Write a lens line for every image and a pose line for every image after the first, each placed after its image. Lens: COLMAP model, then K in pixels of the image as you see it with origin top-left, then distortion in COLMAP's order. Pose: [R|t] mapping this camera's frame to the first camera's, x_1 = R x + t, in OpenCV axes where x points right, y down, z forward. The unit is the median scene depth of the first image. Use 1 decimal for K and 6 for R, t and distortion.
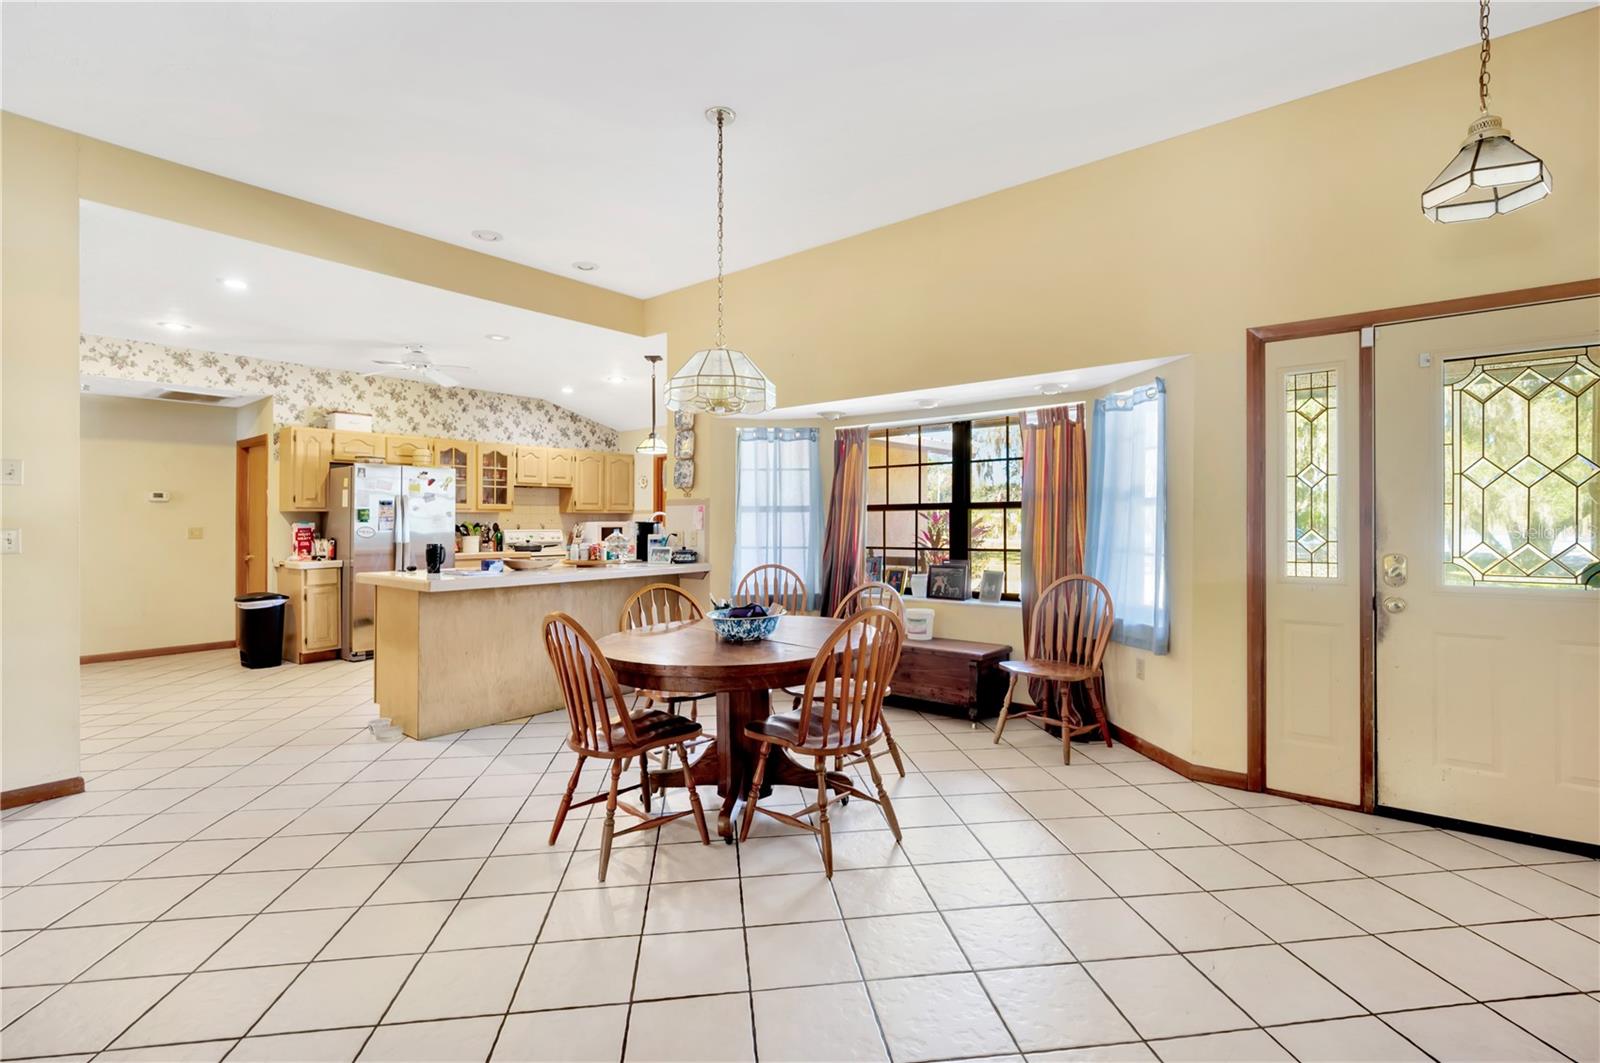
lens RADIAL K [[741.3, 0, 798.7], [0, 741.3, 519.6], [0, 0, 1]] dist [-0.002543, 0.000129]
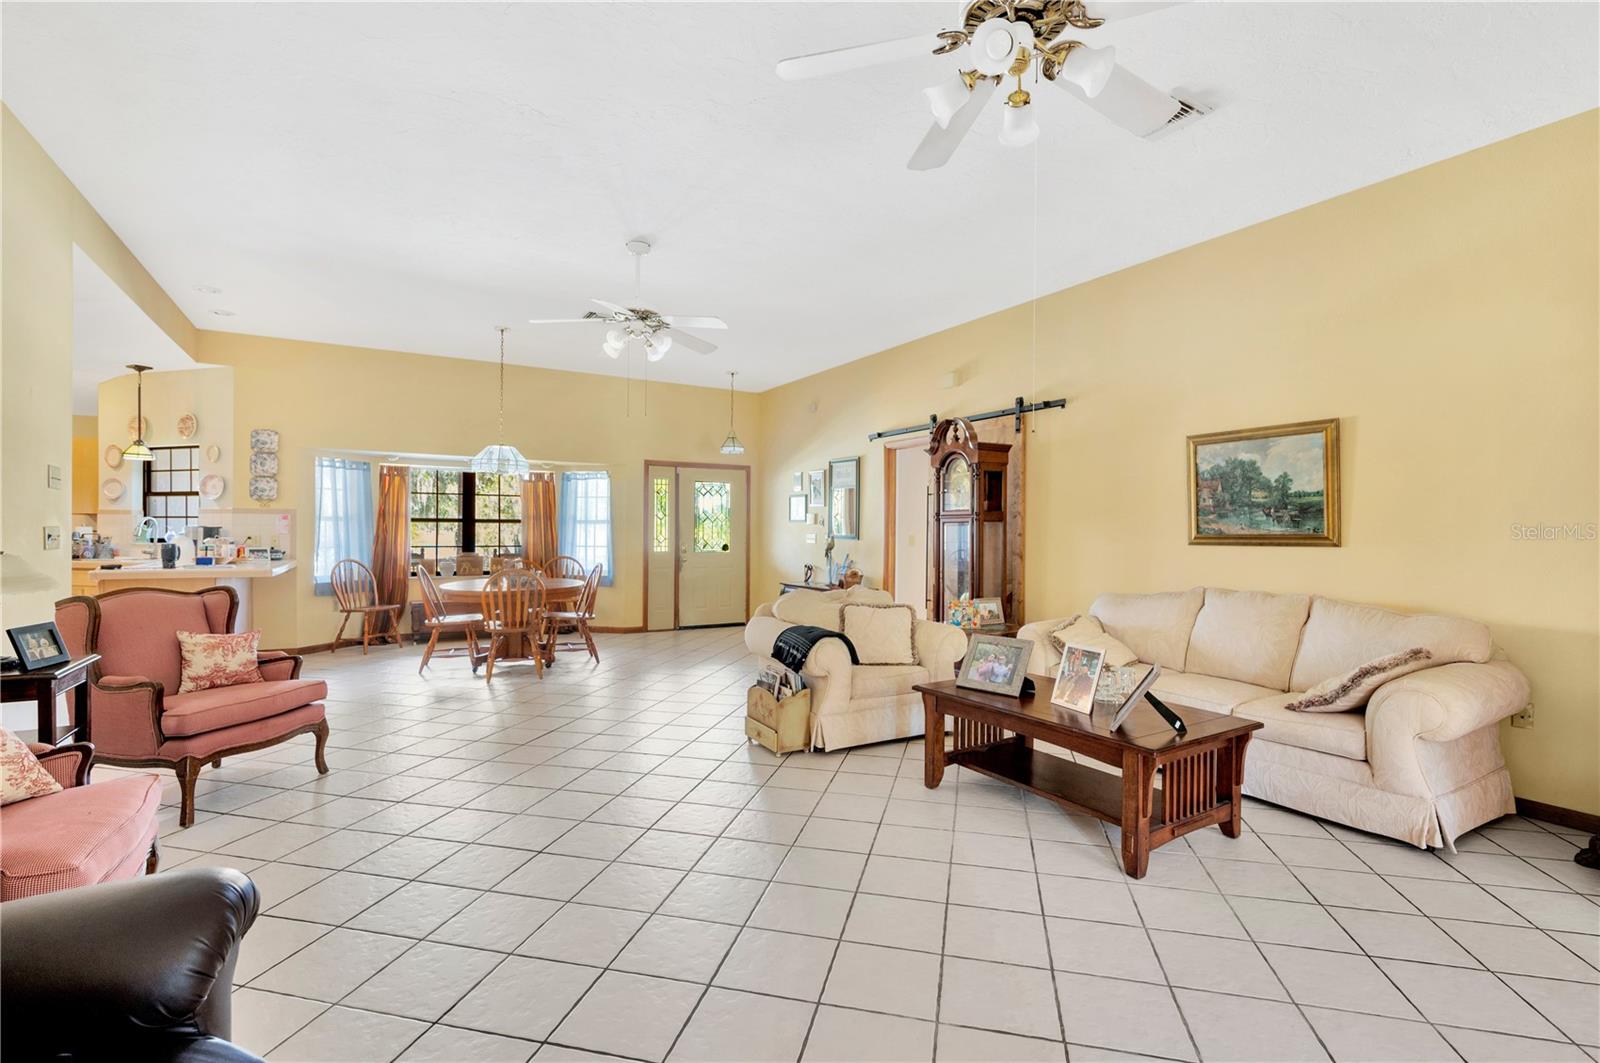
lens RADIAL K [[732.7, 0, 800.9], [0, 732.7, 528.8], [0, 0, 1]] dist [0.000575, -0.000038]
pose [[0.348828, 0.012156, 0.937108, -0.824404], [-0.012944, 0.999883, -0.008152, 0.003234], [-0.937098, -0.009286, 0.348944, -0.222393]]
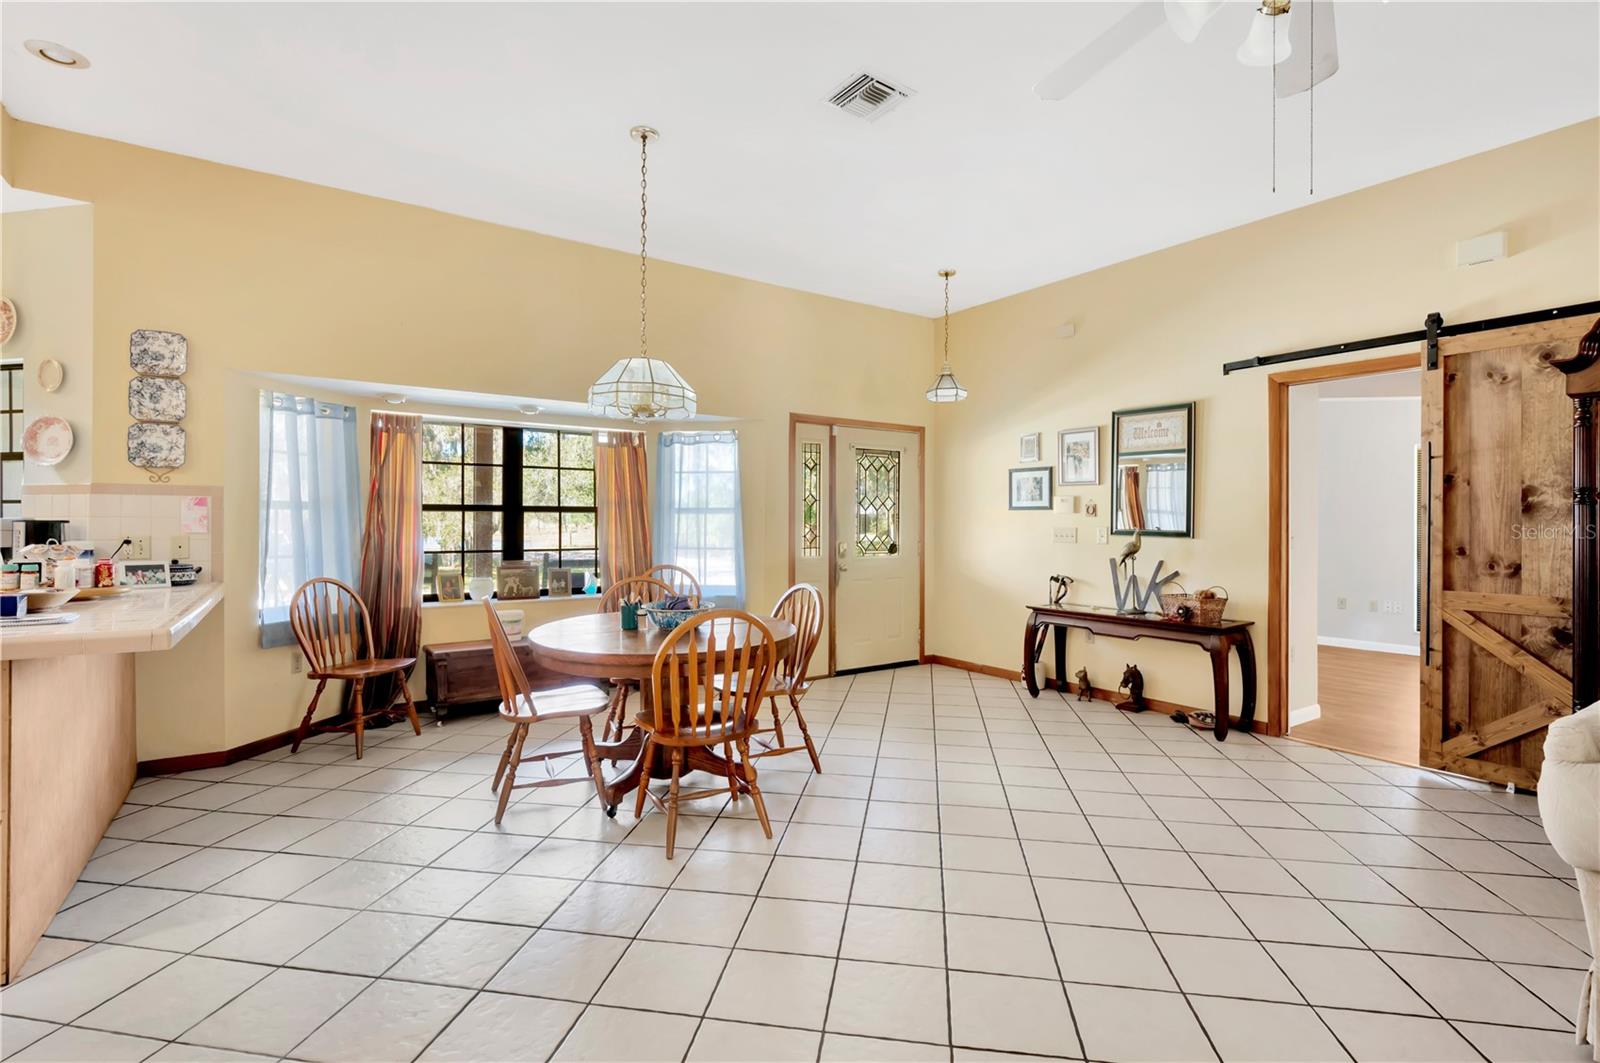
lens RADIAL K [[741.3, 0, 798.7], [0, 741.3, 519.6], [0, 0, 1]] dist [-0.002543, 0.000129]
pose [[0.282702, 0.010759, 0.959147, -0.506199], [-0.008992, 0.999923, -0.008566, 0.001912], [-0.959166, -0.006203, 0.282777, 0.246039]]
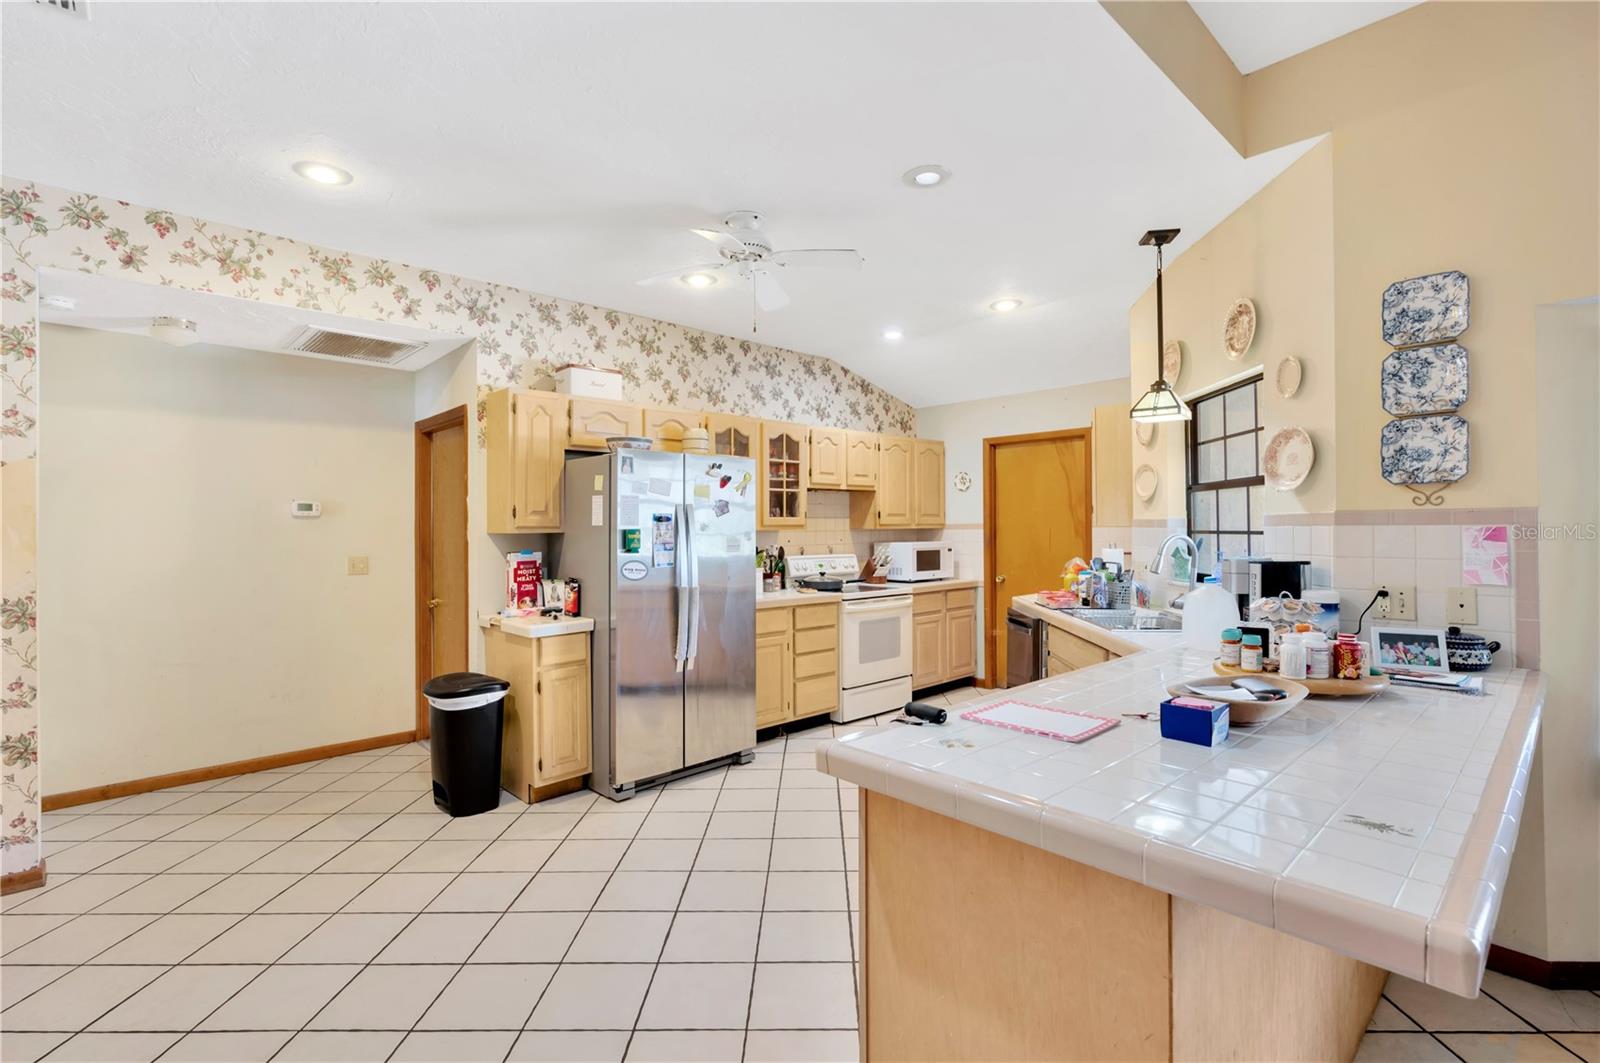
lens RADIAL K [[731.0, 0, 795.8], [0, 731.0, 528.6], [0, 0, 1]] dist [-0.001055, -0.000580]
pose [[0.990554, -0.002419, -0.137099, -0.375961], [0.003166, 0.999981, 0.005233, -0.017098], [0.137084, -0.005617, 0.990544, 0.452806]]
